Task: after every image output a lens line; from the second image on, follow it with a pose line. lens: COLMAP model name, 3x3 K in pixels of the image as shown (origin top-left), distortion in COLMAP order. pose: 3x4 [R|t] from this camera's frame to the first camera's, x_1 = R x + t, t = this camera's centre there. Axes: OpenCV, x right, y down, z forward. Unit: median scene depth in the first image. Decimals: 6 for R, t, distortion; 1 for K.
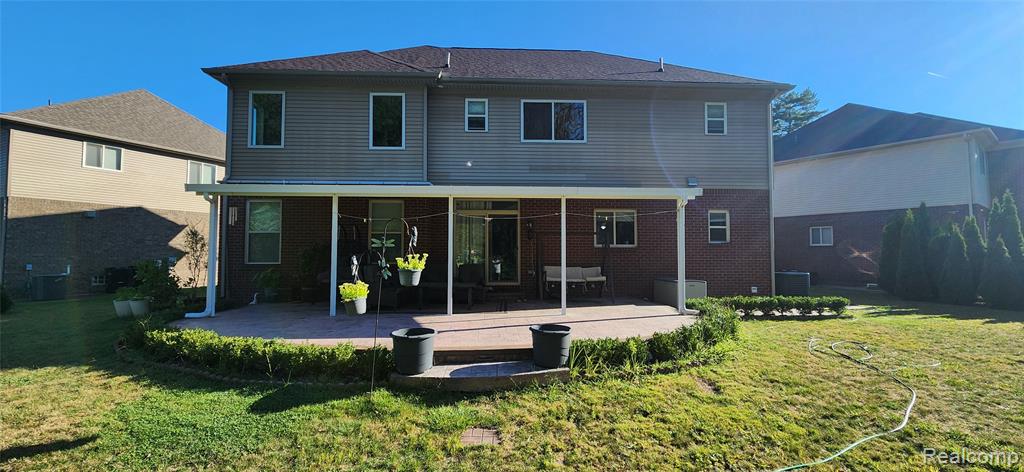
lens RADIAL K [[396.9, 0, 512.0], [0, 396.9, 236.0], [0, 0, 1]] dist [-0.001081, -0.000061]
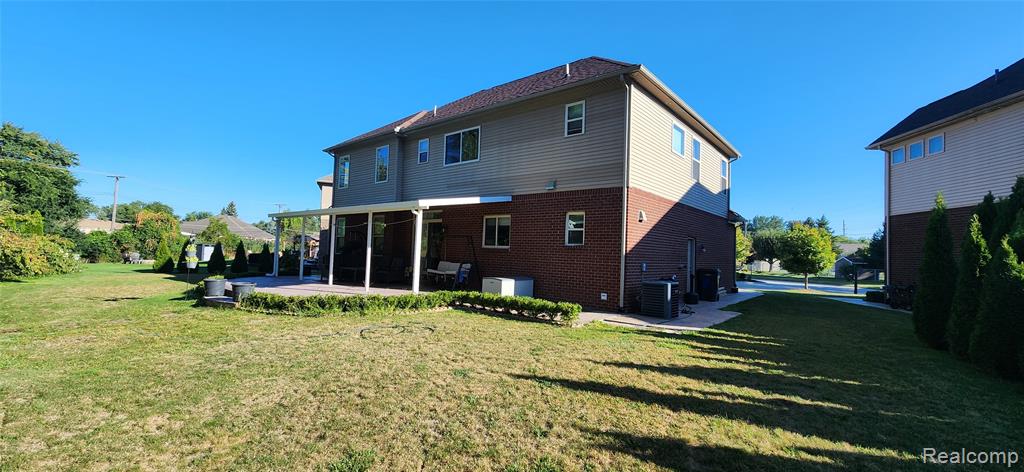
lens RADIAL K [[420.6, 0, 512.0], [0, 420.6, 236.0], [0, 0, 1]] dist [-0.001600, -0.000237]
pose [[0.723611, 0.003319, -0.690200, 1.137355], [0.008850, 0.999862, 0.014088, -0.022187], [0.690152, -0.016303, 0.723481, 0.134794]]
